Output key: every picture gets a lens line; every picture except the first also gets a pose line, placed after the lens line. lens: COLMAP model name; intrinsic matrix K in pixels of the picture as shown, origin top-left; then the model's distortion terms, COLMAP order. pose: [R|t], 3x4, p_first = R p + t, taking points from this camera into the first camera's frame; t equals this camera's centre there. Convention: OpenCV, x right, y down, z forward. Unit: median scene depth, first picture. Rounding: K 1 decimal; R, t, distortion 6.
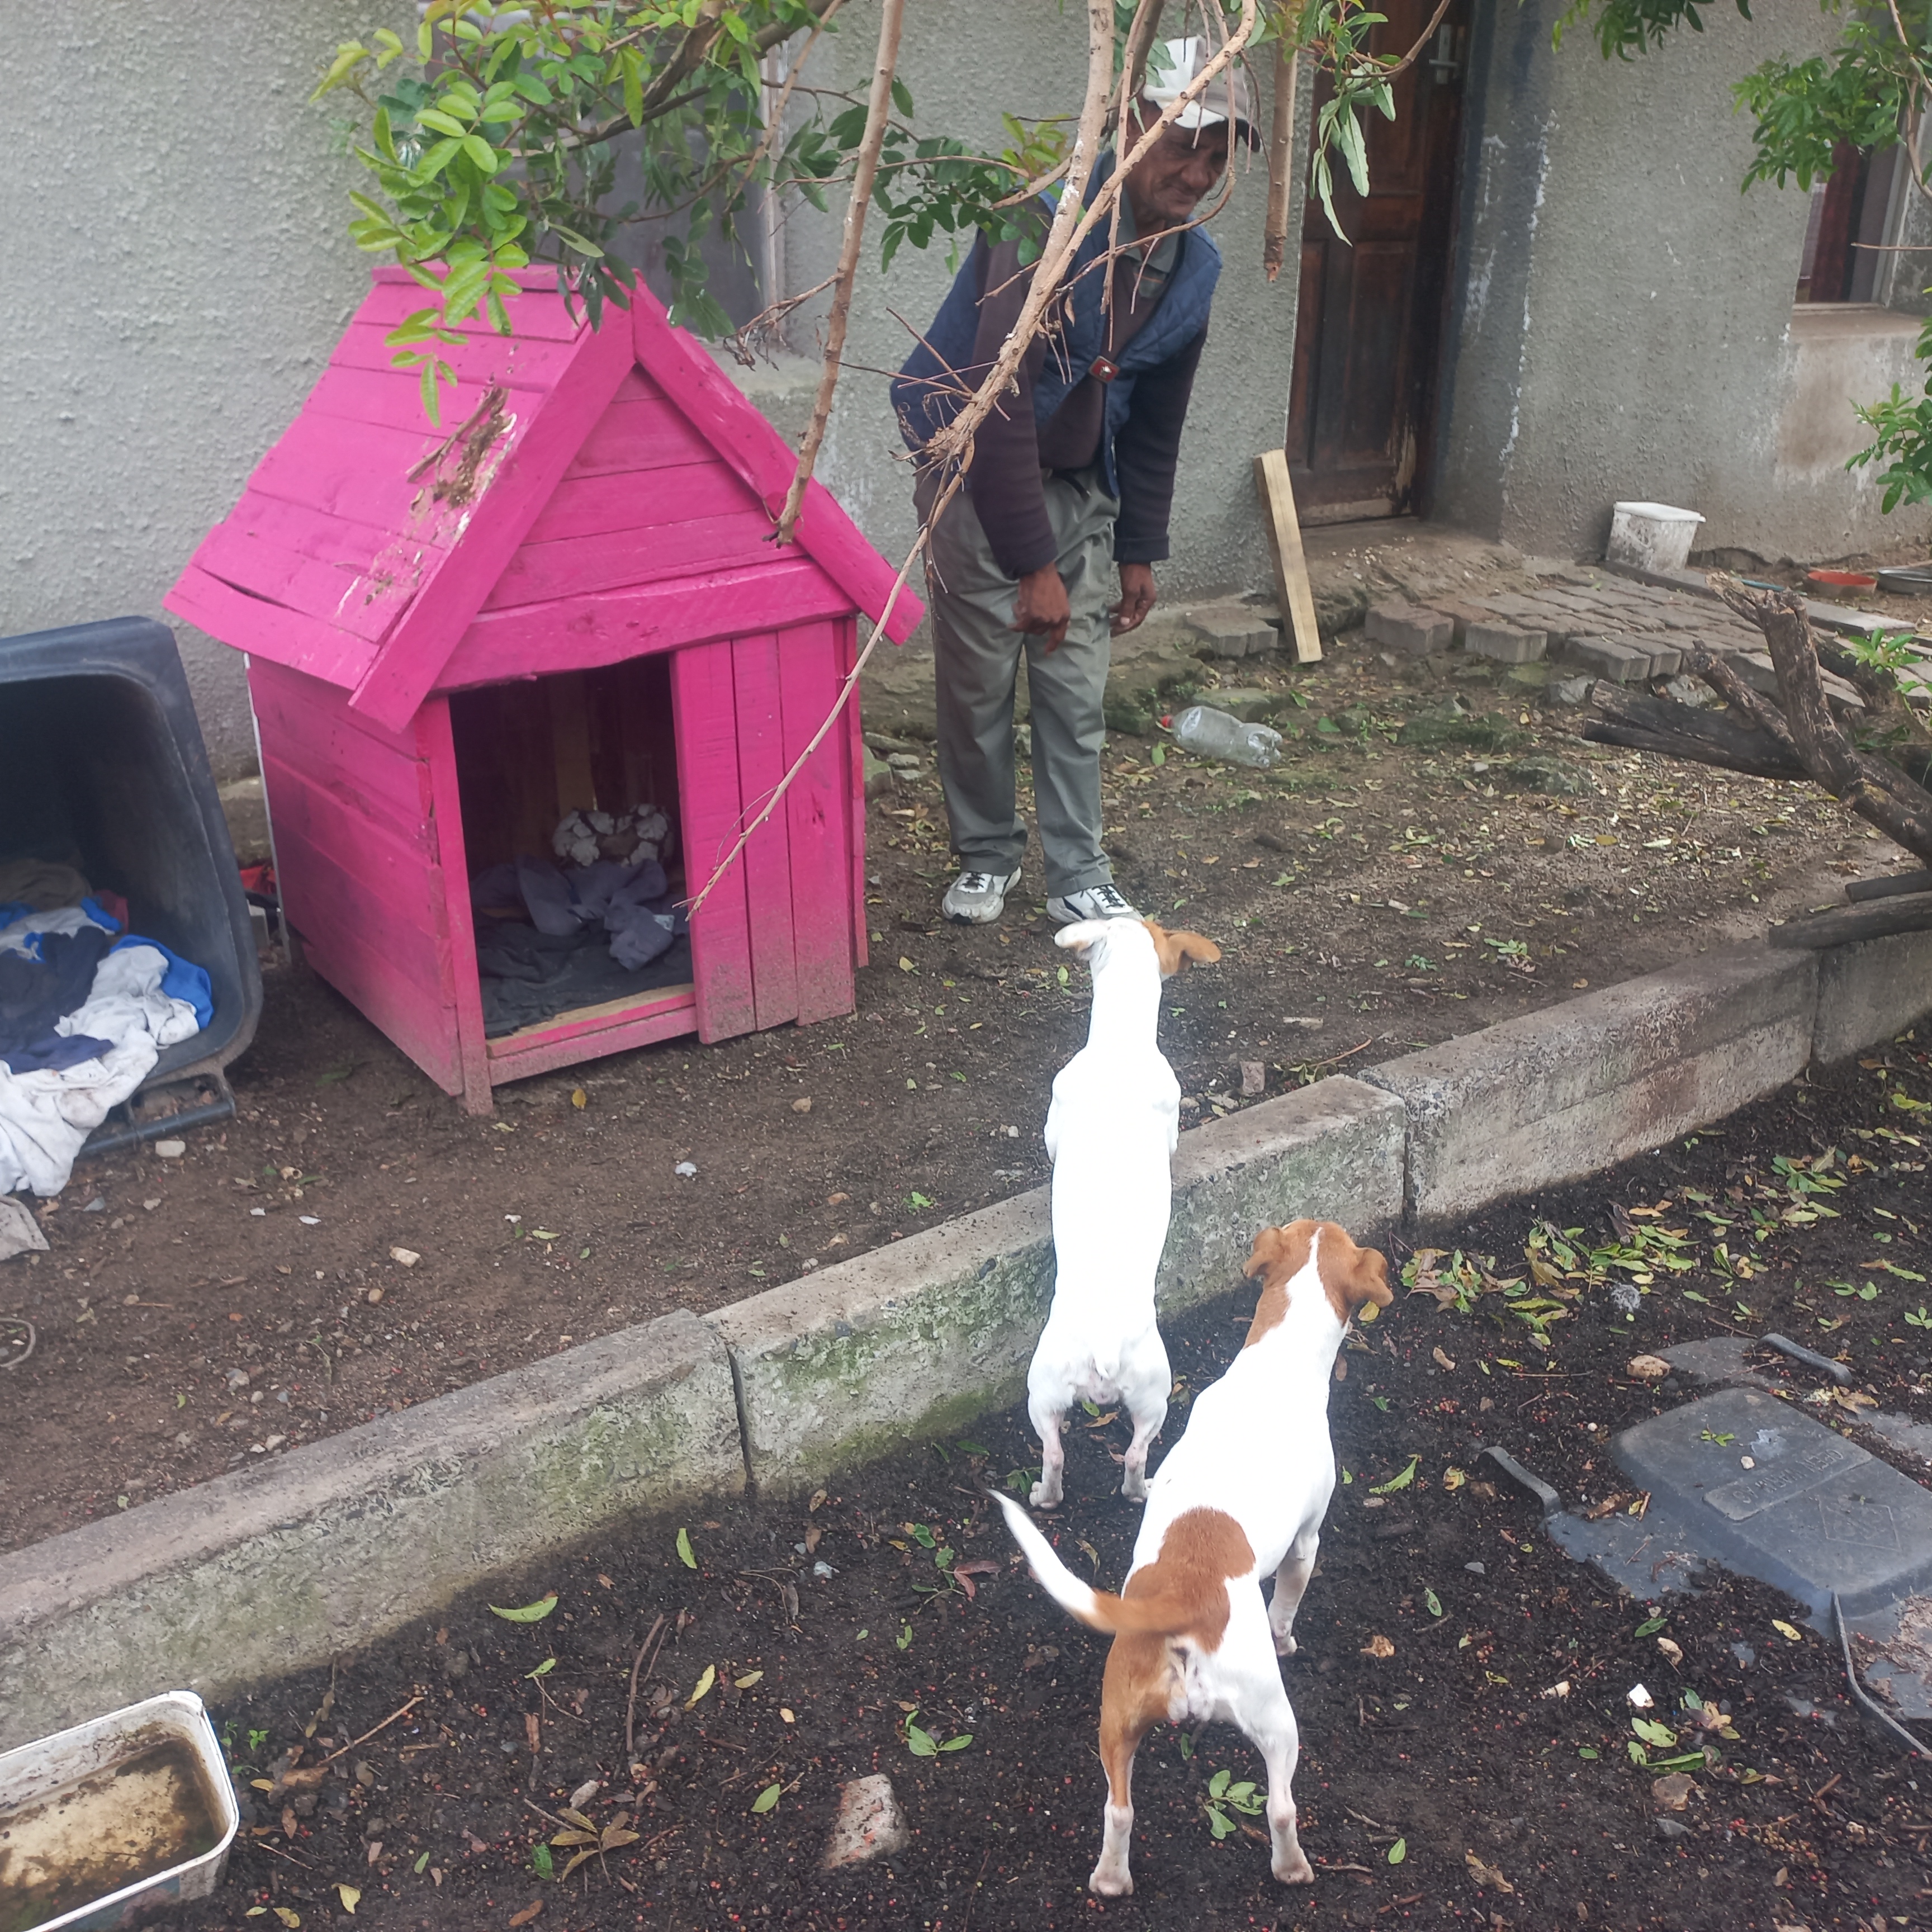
lens RADIAL K [[1817.1, 0, 962.0], [0, 1817.1, 967.5], [0, 0, 1]] dist [0.026073, 0.000000]
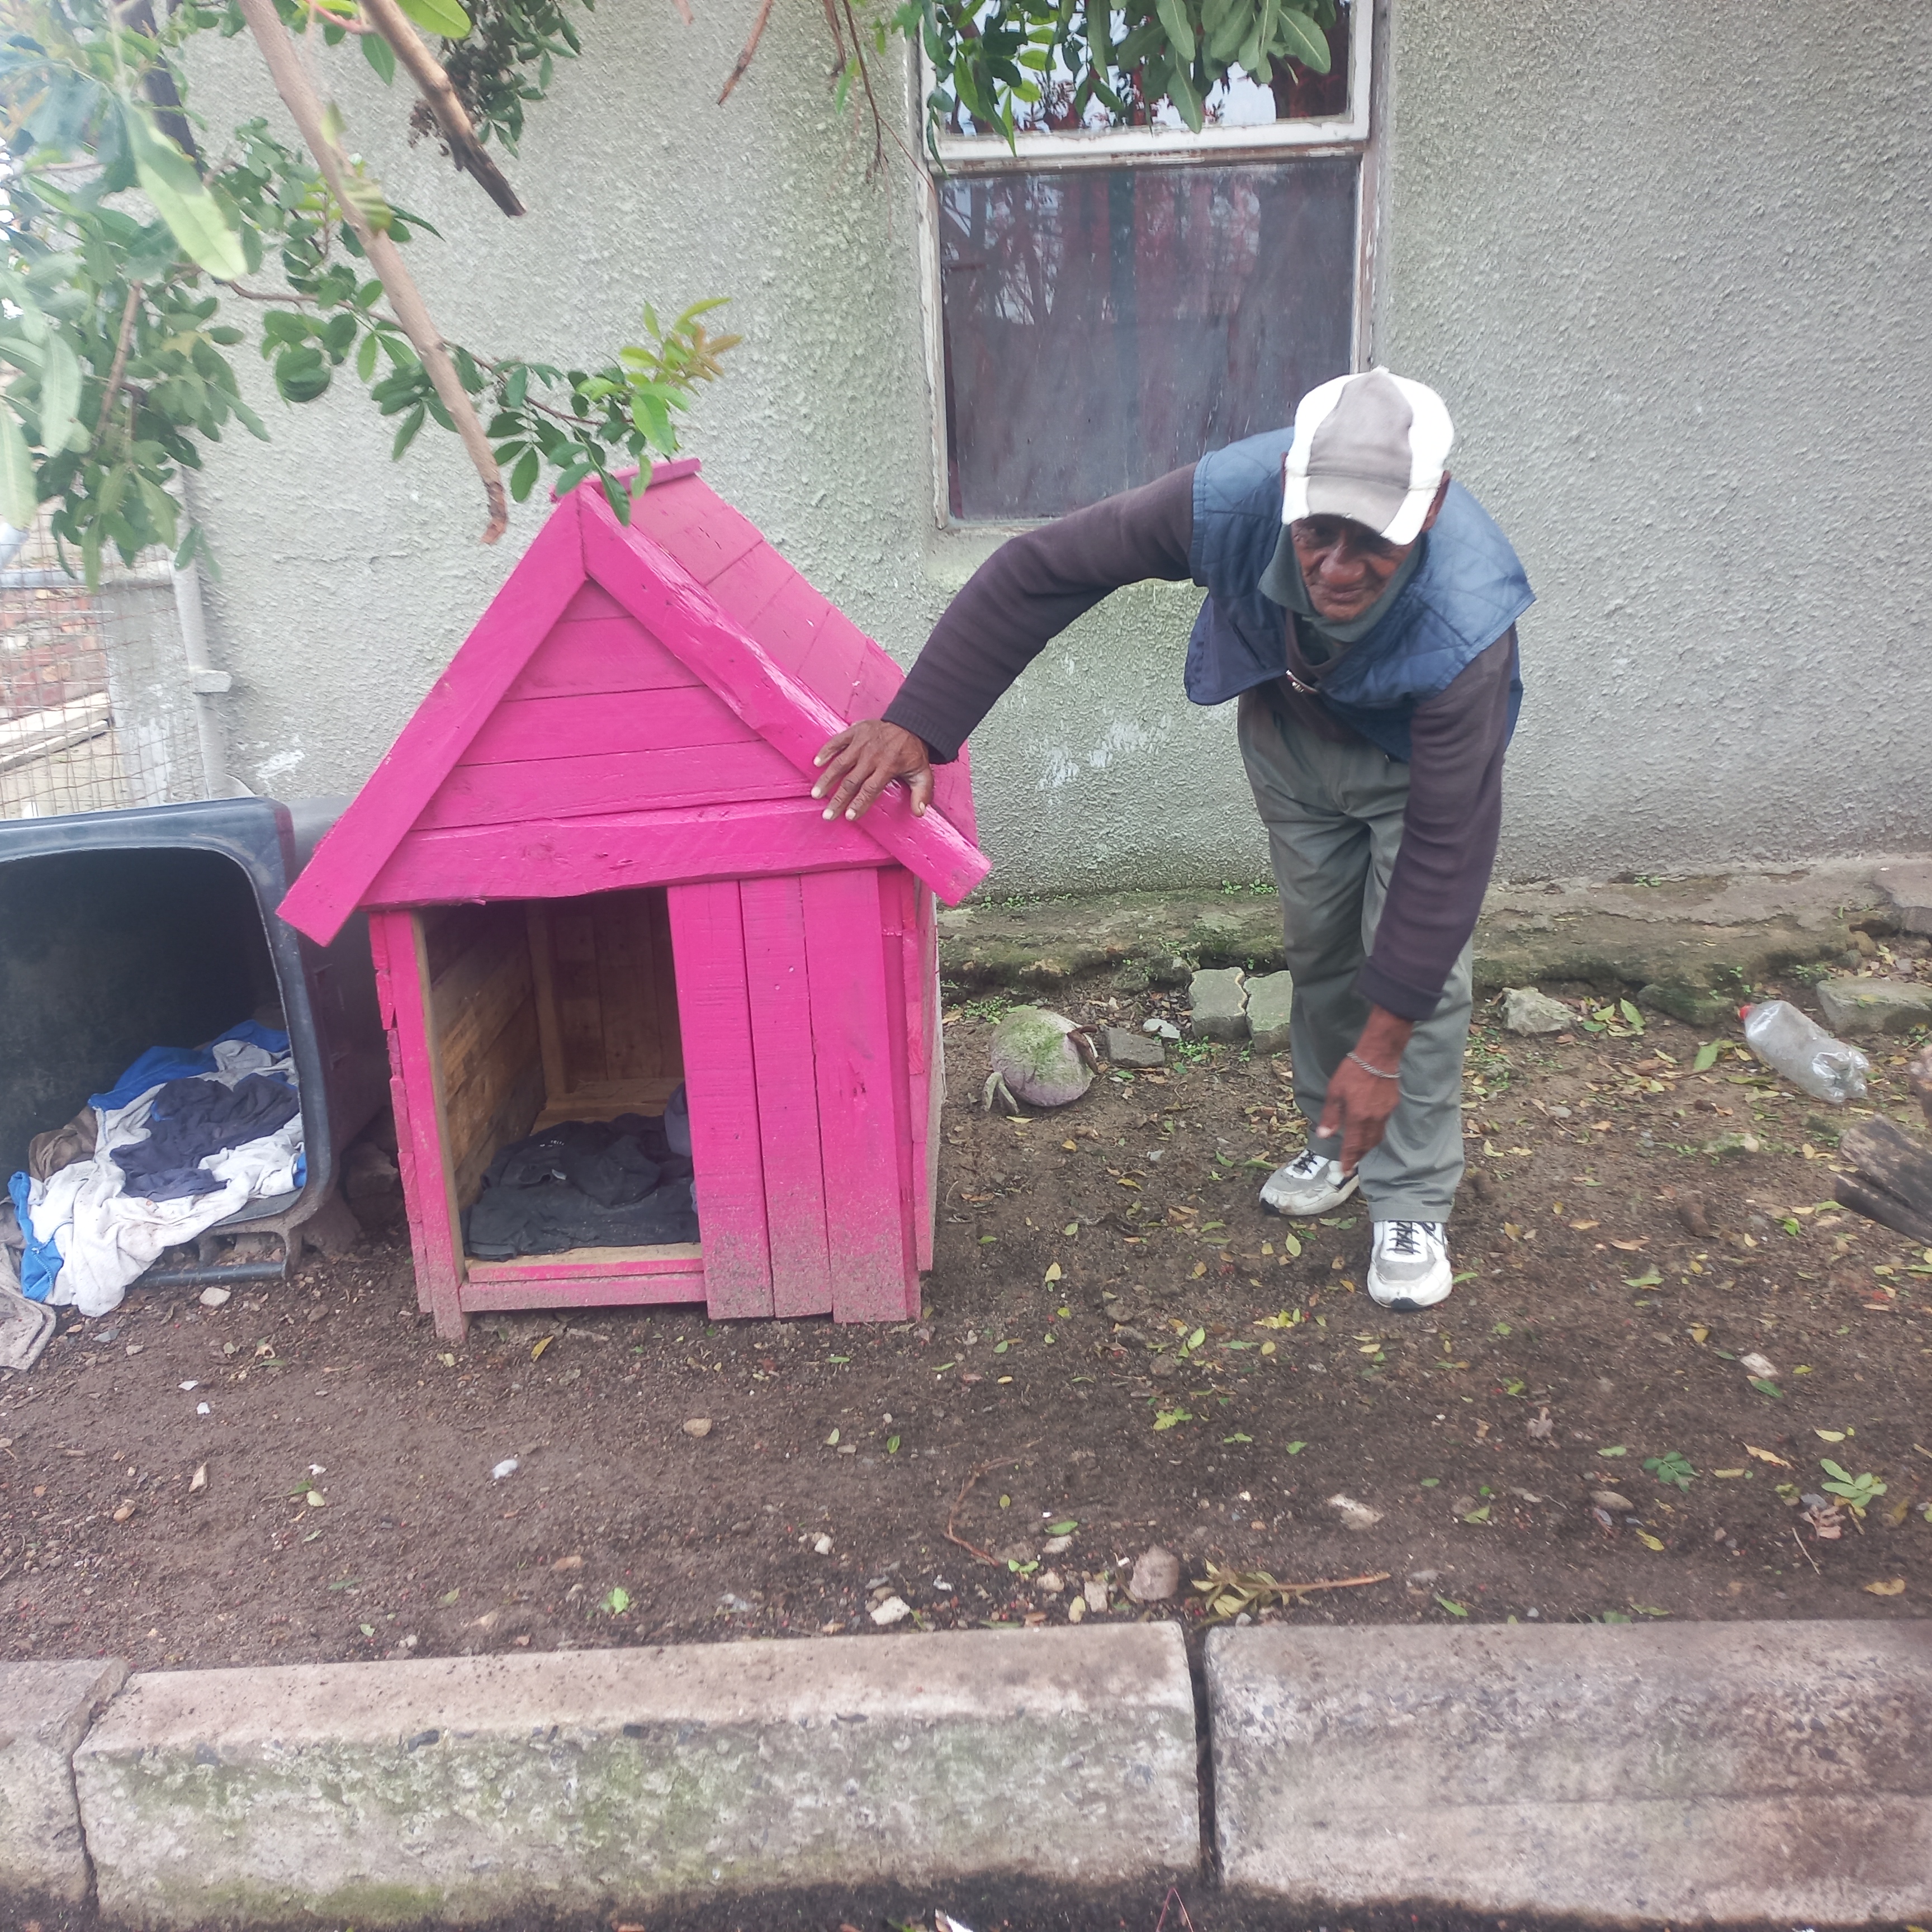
lens RADIAL K [[1817.1, 0, 959.6], [0, 1817.1, 977.3], [0, 0, 1]] dist [0.026073, 0.000000]
pose [[0.813780, 0.152152, -0.560903, 0.473999], [-0.184022, 0.982922, -0.000356, -0.159529], [0.551270, 0.103508, 0.827882, 0.351462]]
